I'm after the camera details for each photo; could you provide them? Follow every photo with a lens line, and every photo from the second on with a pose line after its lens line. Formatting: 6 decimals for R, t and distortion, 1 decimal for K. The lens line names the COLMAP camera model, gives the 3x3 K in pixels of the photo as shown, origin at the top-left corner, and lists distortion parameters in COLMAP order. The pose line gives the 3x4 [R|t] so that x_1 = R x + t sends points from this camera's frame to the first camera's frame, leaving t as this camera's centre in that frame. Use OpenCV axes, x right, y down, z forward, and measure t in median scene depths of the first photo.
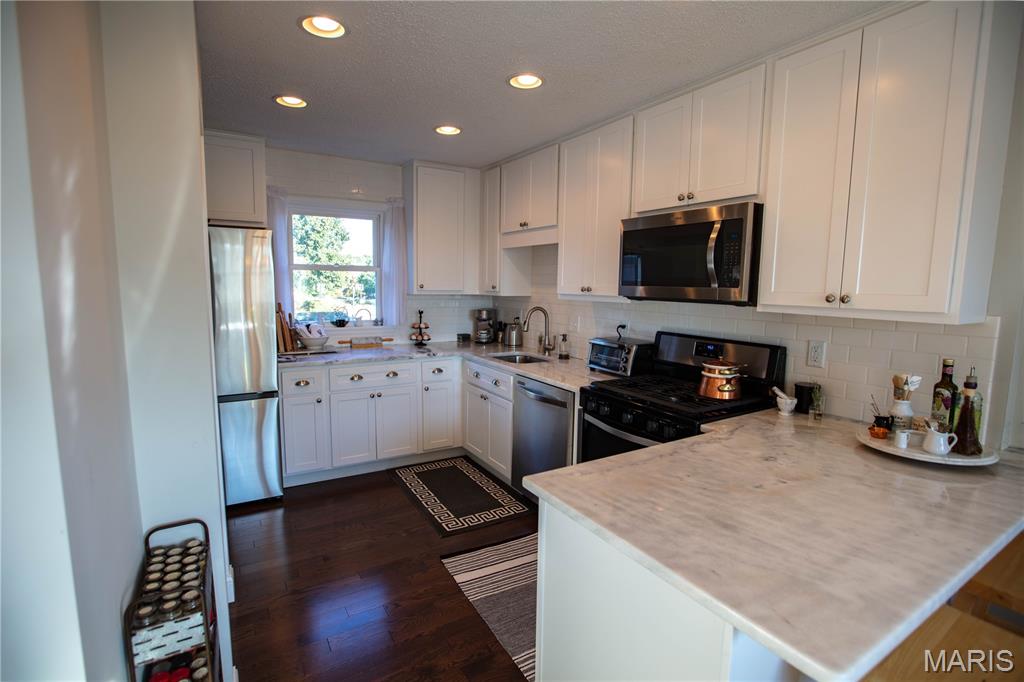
lens RADIAL K [[473.2, 0, 511.7], [0, 473.2, 338.4], [0, 0, 1]] dist [-0.019709, -0.000093]
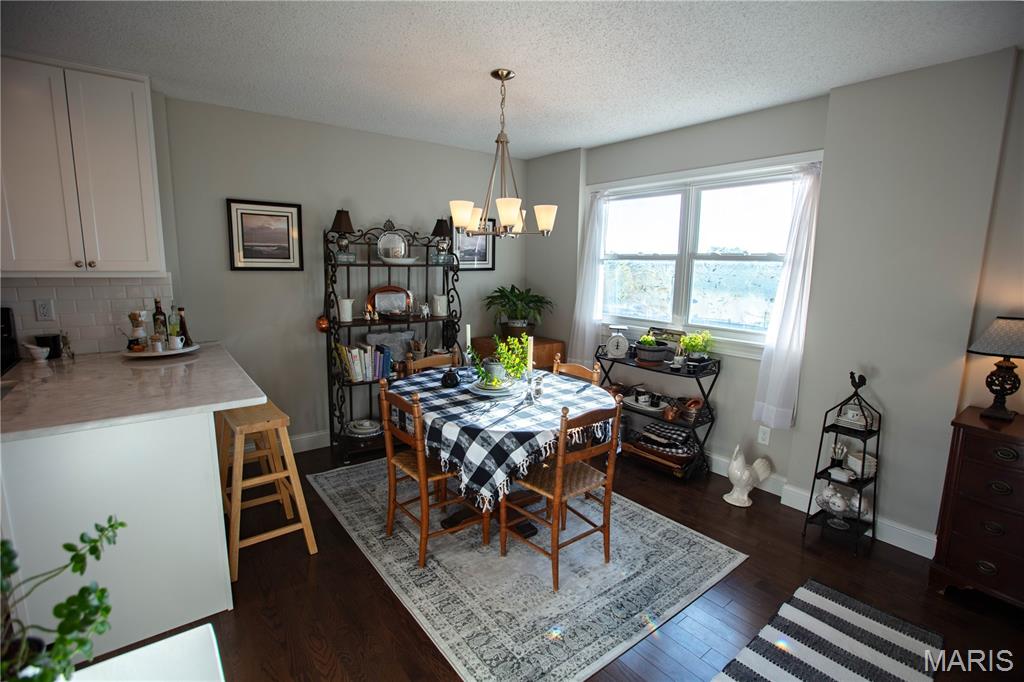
lens RADIAL K [[473.2, 0, 511.1], [0, 473.2, 342.4], [0, 0, 1]] dist [-0.019709, -0.000093]
pose [[-0.120521, -0.180723, 0.976122, -0.871939], [0.090200, 0.977228, 0.192064, -0.009084], [-0.988604, 0.111194, -0.101475, -0.086959]]
